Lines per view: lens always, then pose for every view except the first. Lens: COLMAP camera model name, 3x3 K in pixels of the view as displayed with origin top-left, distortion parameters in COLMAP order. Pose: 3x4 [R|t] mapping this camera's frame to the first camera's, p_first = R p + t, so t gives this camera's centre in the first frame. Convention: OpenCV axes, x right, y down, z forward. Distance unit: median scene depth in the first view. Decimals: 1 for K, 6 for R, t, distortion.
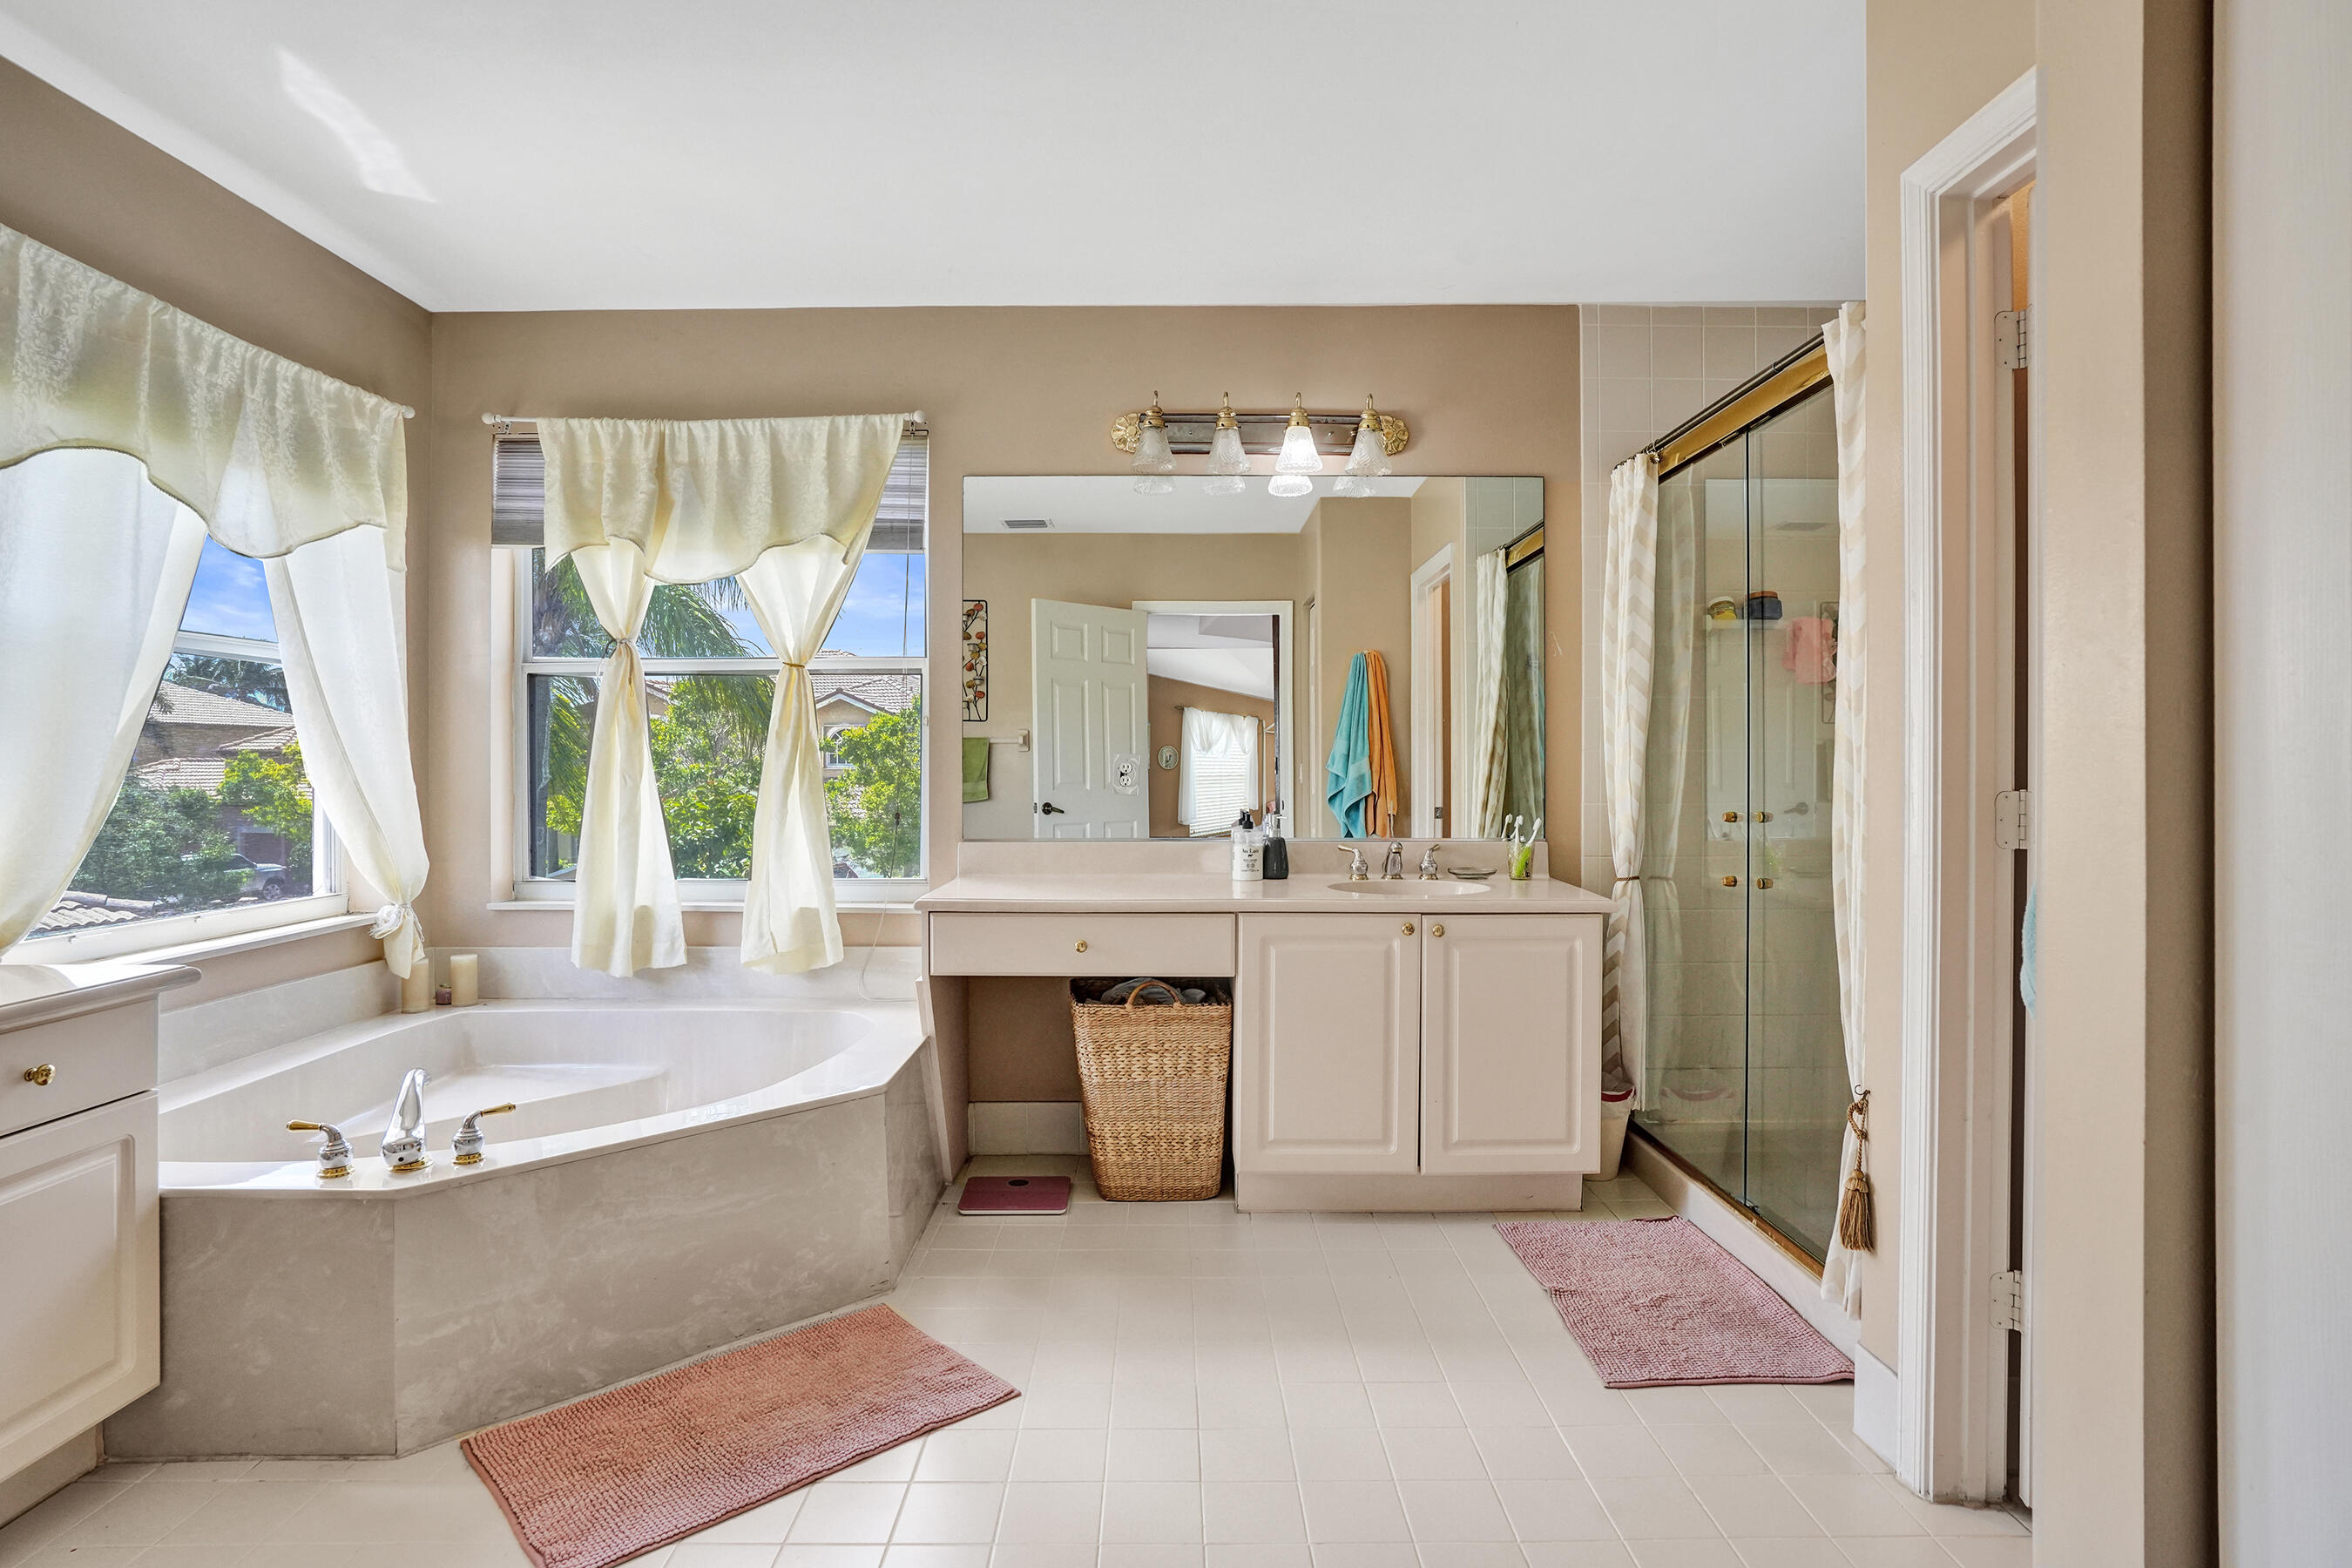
lens RADIAL K [[1221.7, 0, 1175.8], [0, 1221.7, 768.0], [0, 0, 1]] dist [-0.059696, 0.033997]
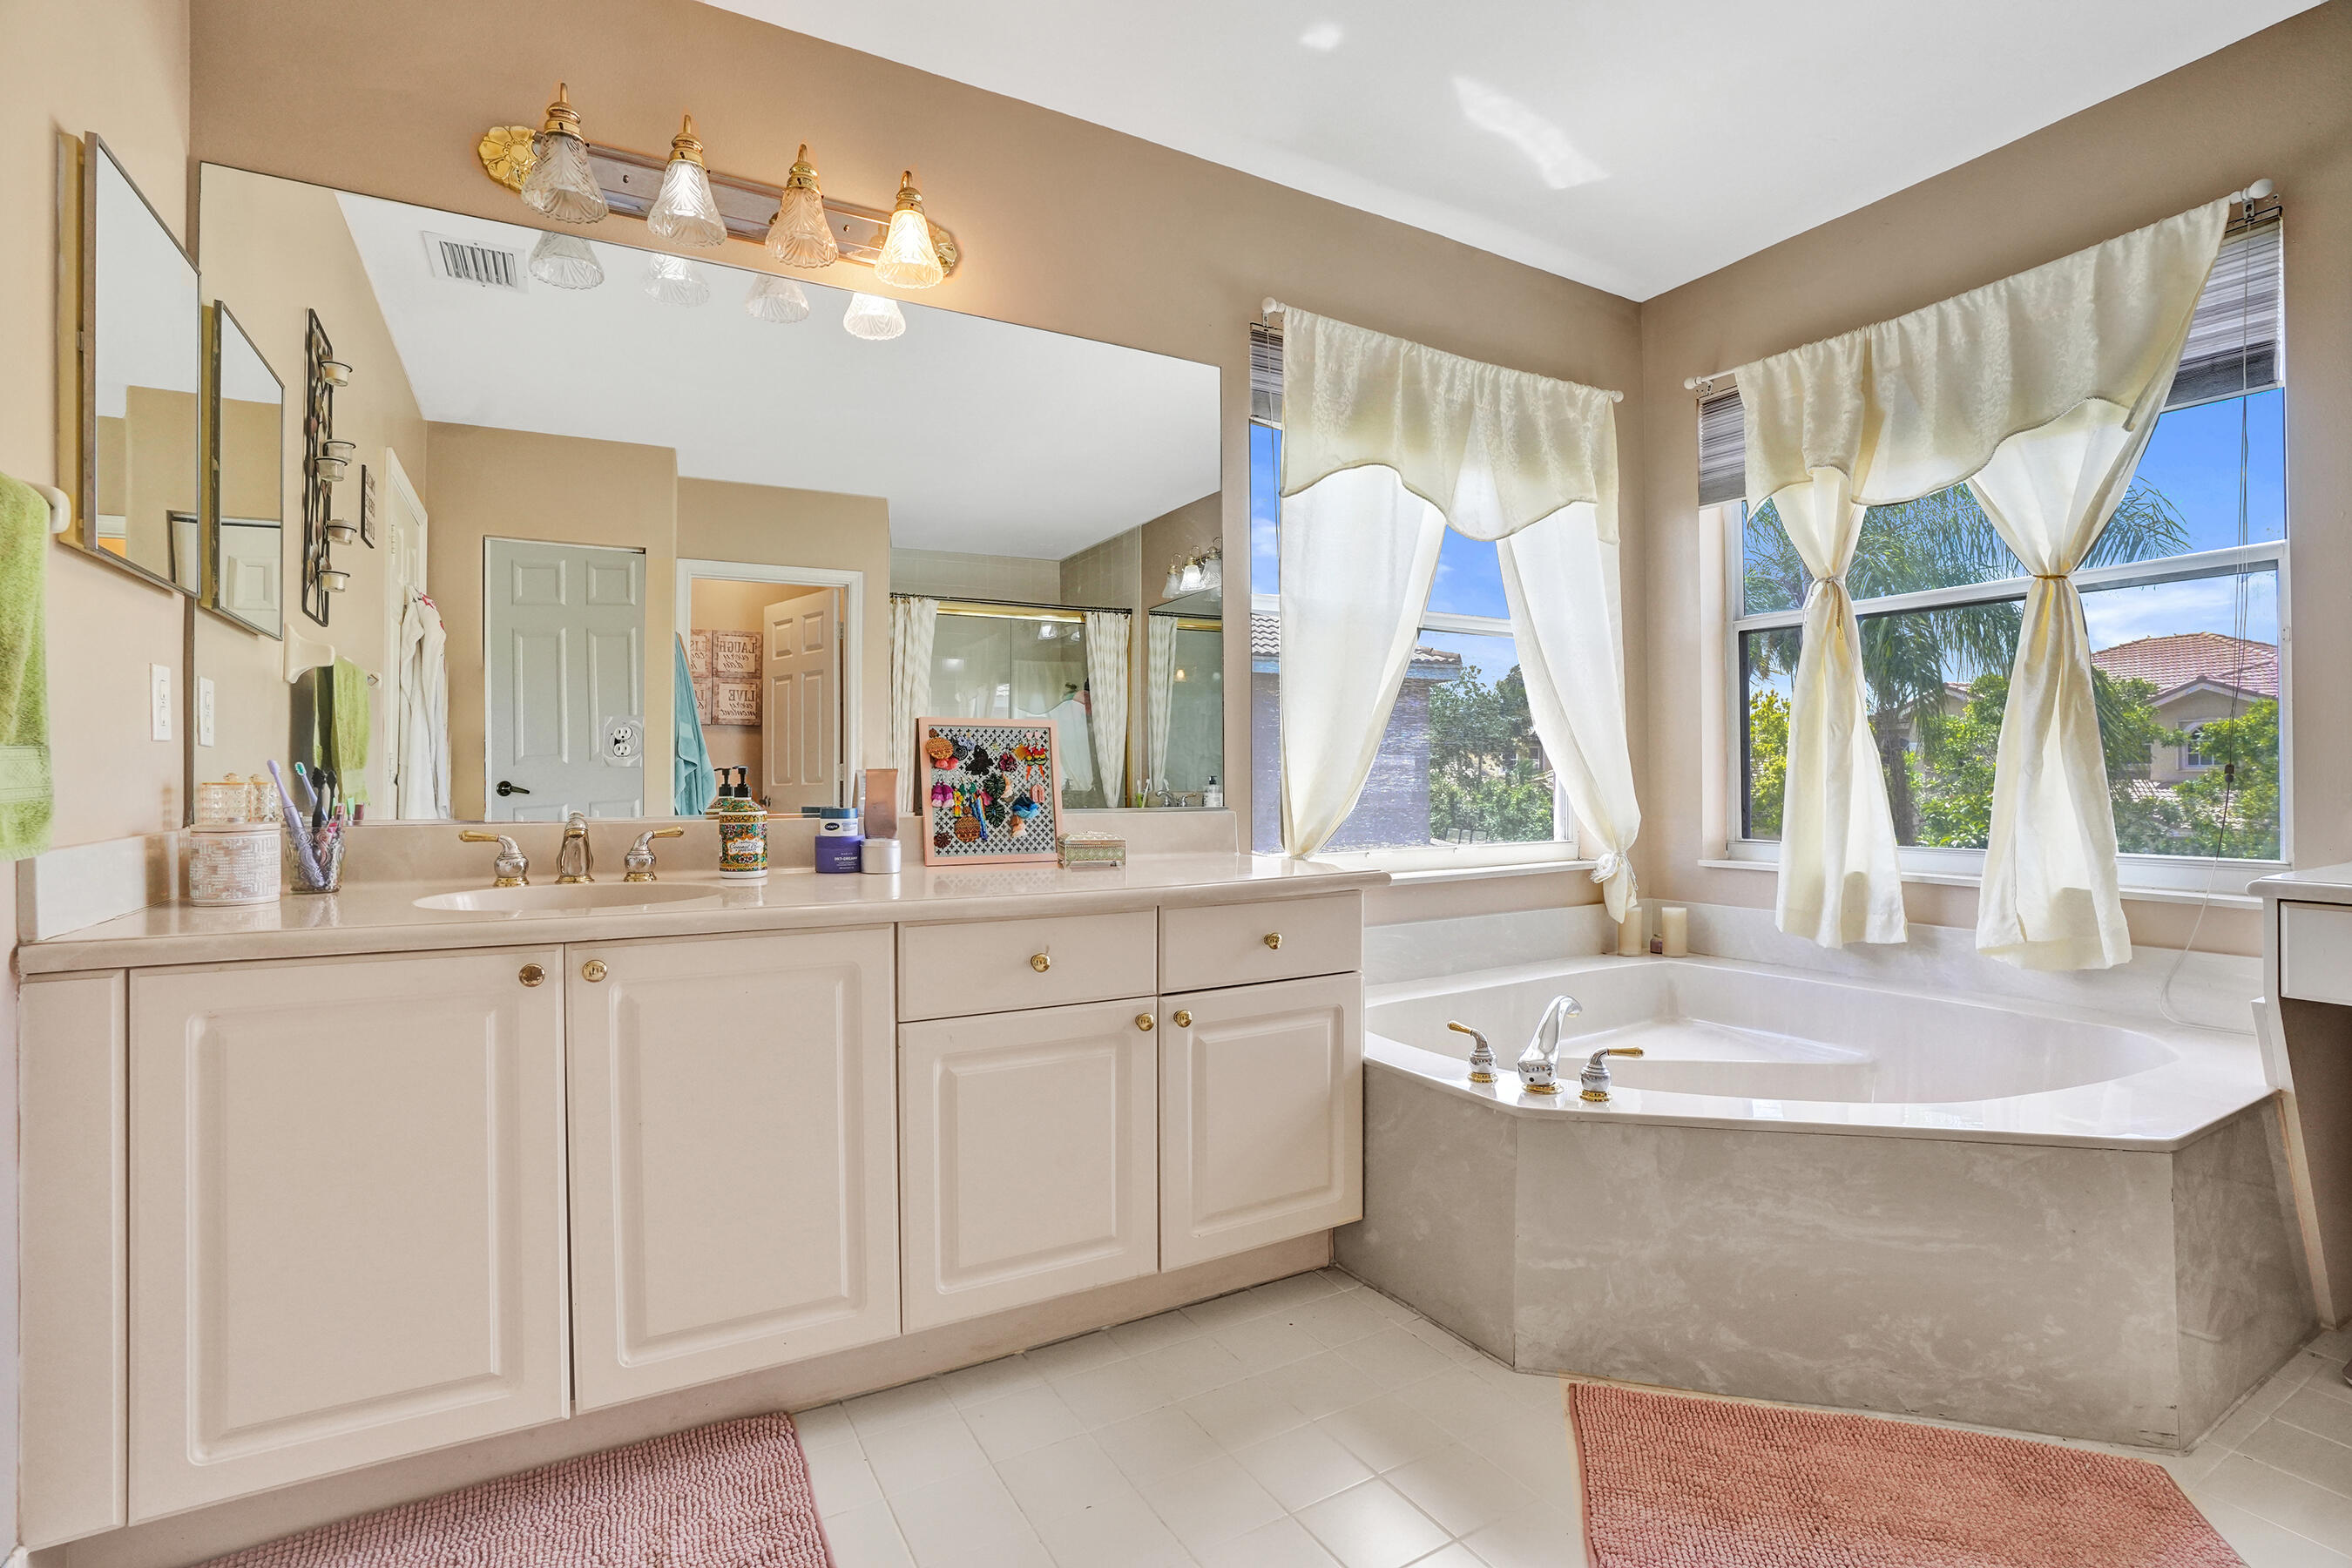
lens RADIAL K [[1080.4, 0, 1173.6], [0, 1080.4, 771.1], [0, 0, 1]] dist [-0.071254, 0.025958]
pose [[0.490809, -0.007128, -0.871238, -0.010134], [0.002017, 0.999973, -0.007045, 0.050793], [0.871265, 0.001700, 0.490810, 0.203804]]
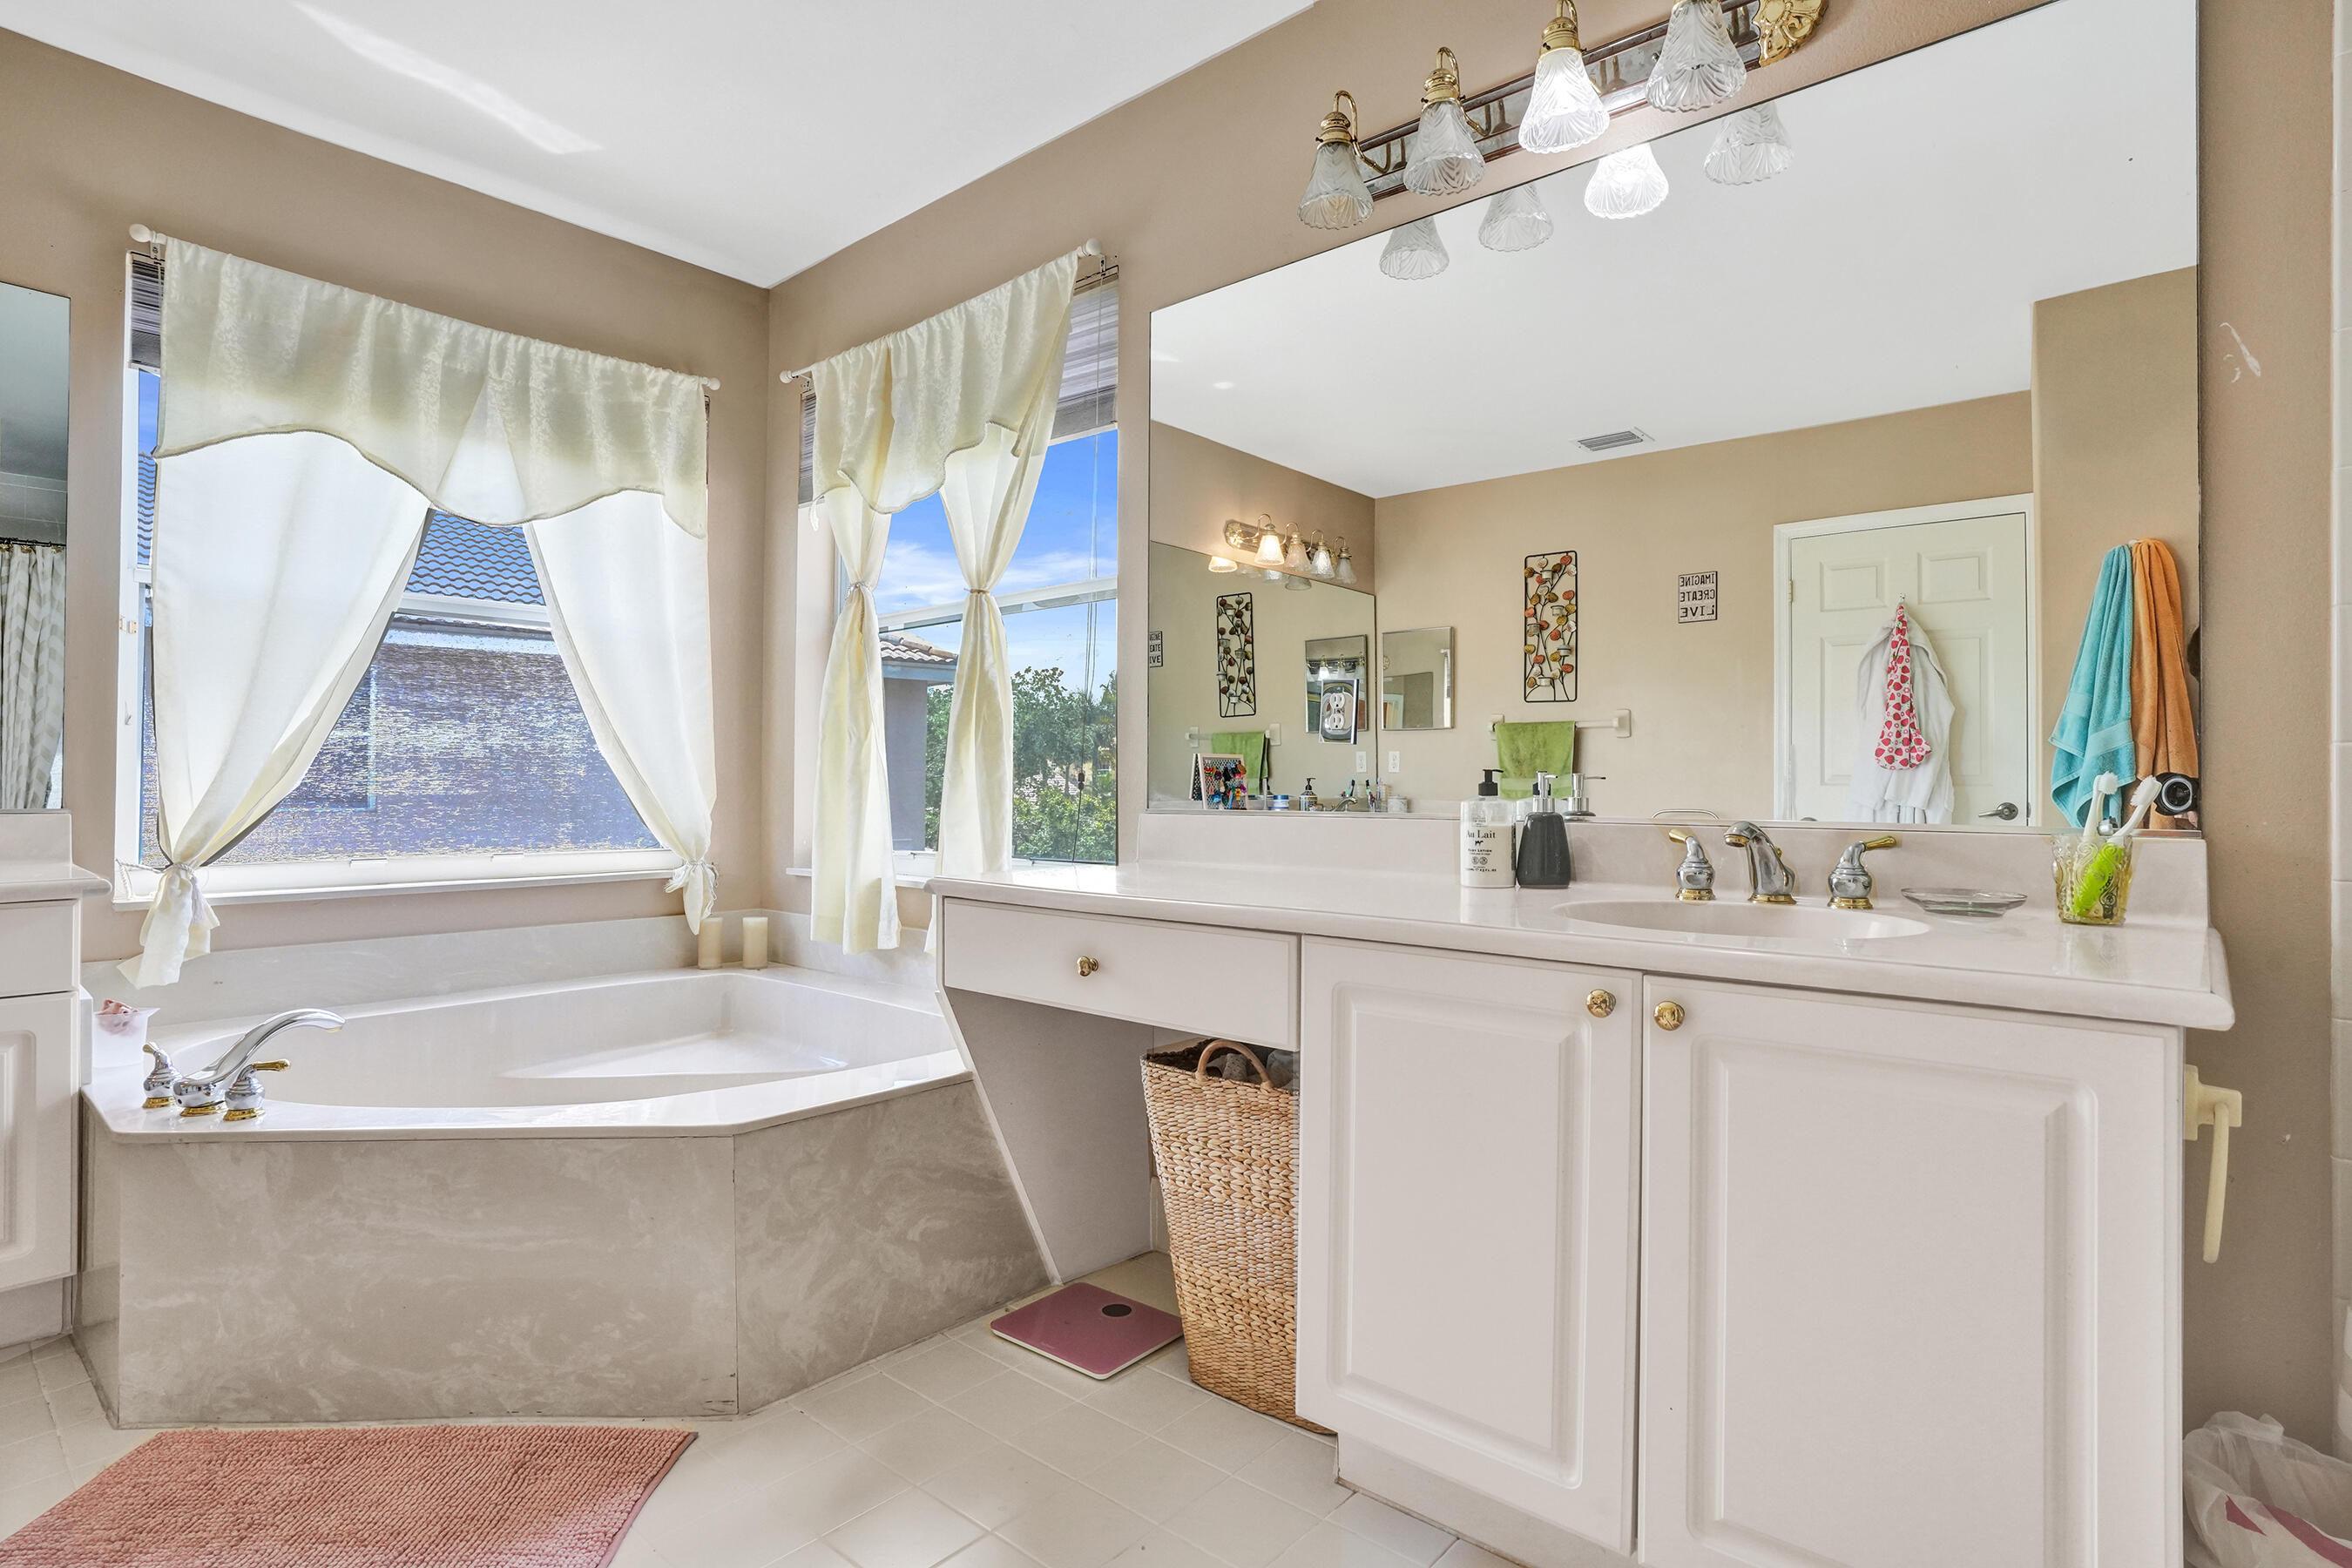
lens RADIAL K [[1175.5, 0, 1176.0], [0, 1175.5, 784.0], [0, 0, 1]] dist [-0.059601, 0.030224]
pose [[0.750955, 0.000598, -0.660353, 0.352225], [-0.006057, 0.999964, -0.005983, 0.055667], [0.660325, 0.008492, 0.750932, 0.574310]]
